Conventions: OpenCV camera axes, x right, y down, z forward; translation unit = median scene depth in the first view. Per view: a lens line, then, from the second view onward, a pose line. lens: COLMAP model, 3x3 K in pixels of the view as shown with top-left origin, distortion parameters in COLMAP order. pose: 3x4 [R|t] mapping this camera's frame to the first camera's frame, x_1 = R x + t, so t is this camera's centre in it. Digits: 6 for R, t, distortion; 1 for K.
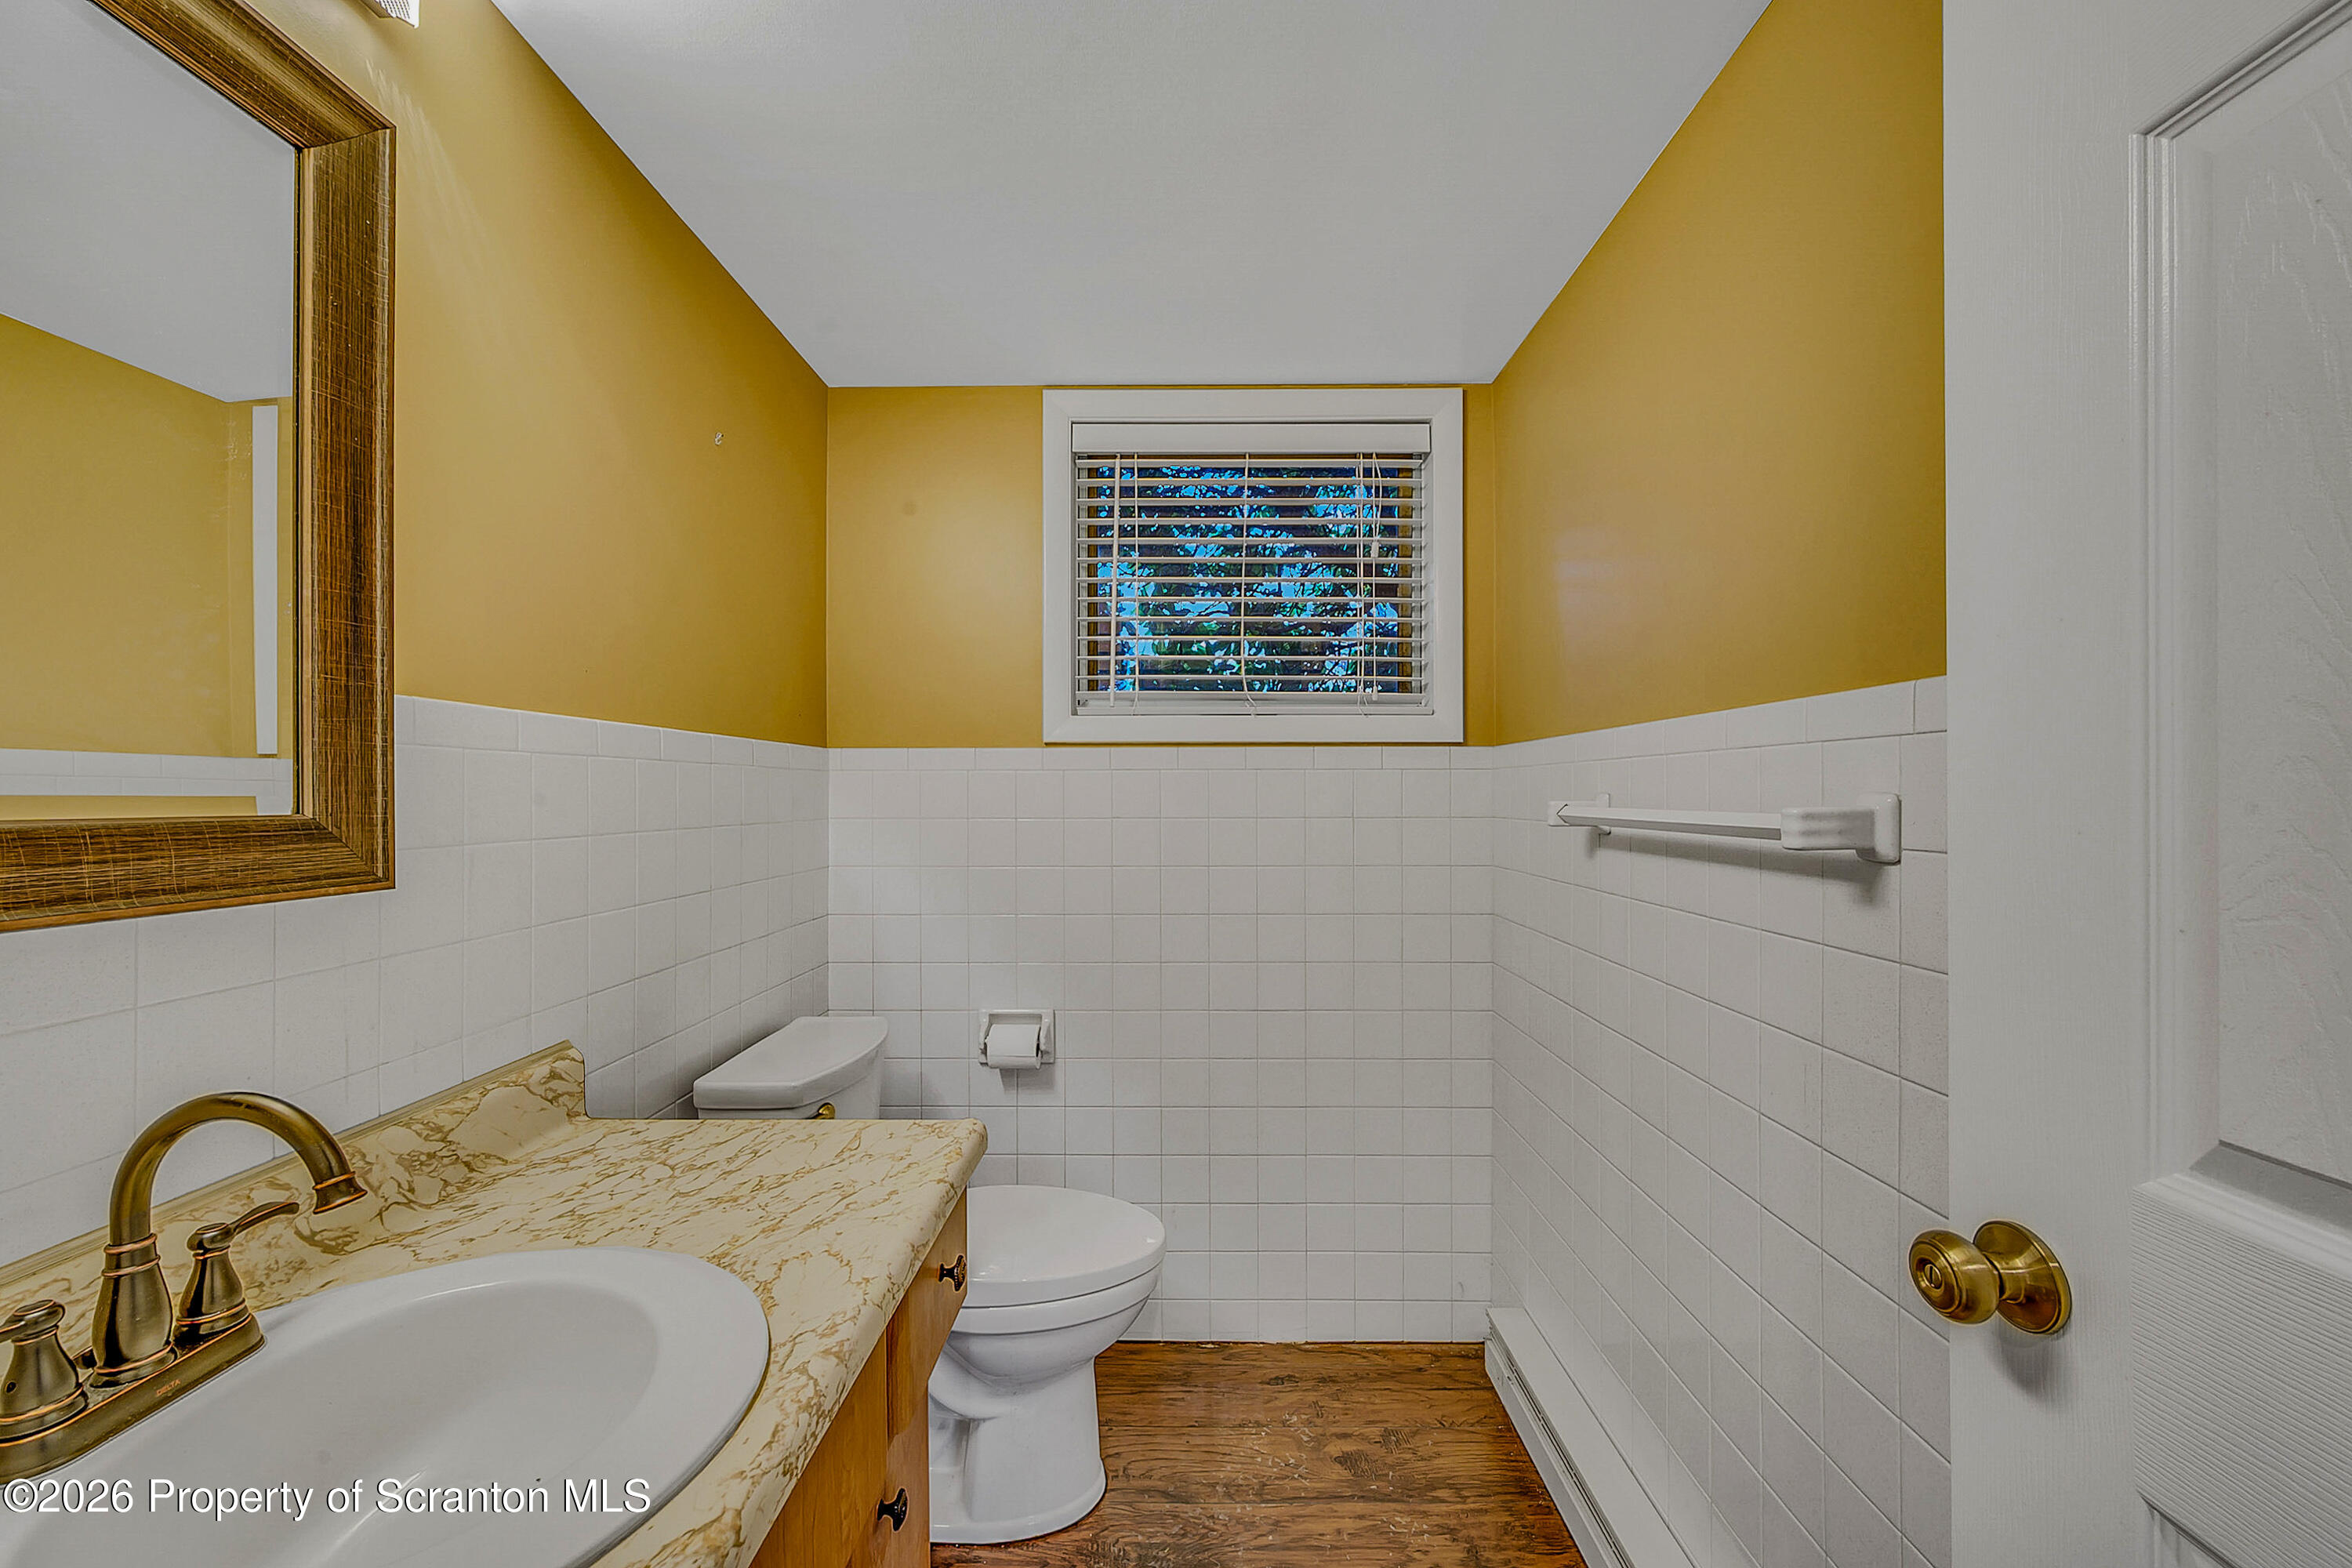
lens RADIAL K [[964.8, 0, 1180.8], [0, 964.8, 789.6], [0, 0, 1]] dist [-0.008313, 0.001543]
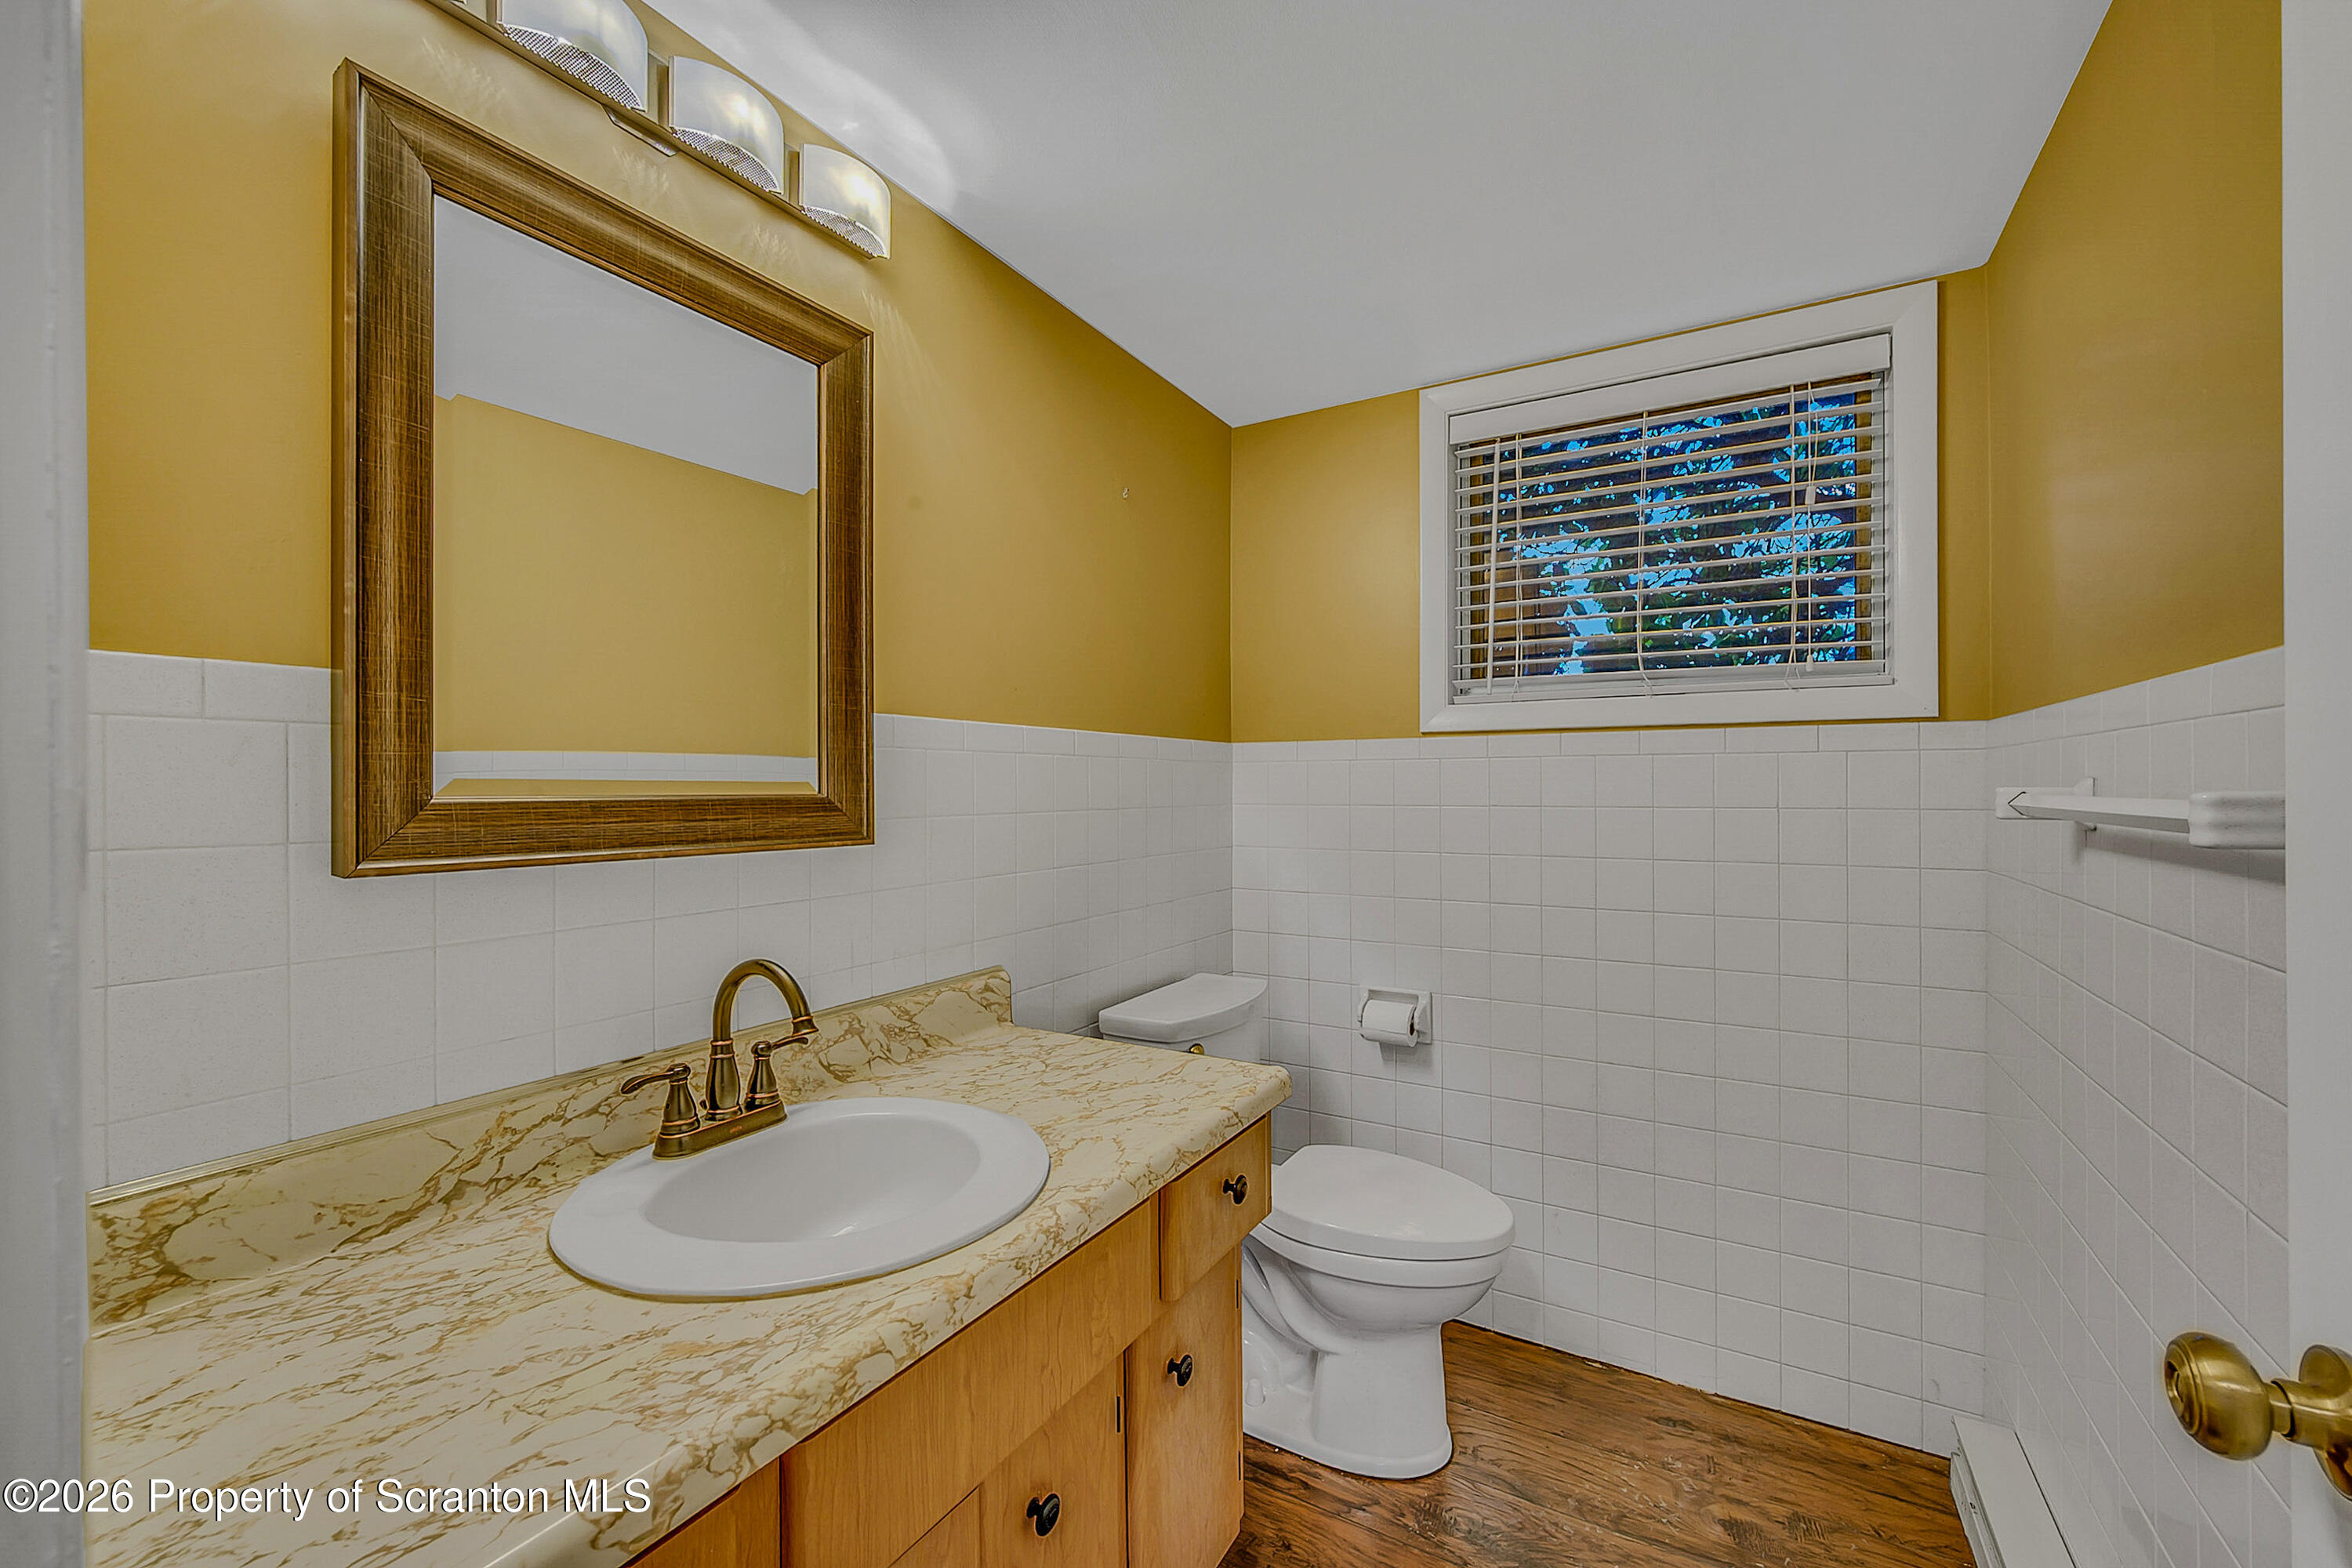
lens RADIAL K [[964.8, 0, 1169.7], [0, 964.8, 783.7], [0, 0, 1]] dist [-0.008313, 0.001543]
pose [[0.862477, -0.002871, -0.506089, 0.189503], [0.003948, 0.999992, 0.001057, 0.005077], [0.506081, -0.002910, 0.862481, -0.033315]]
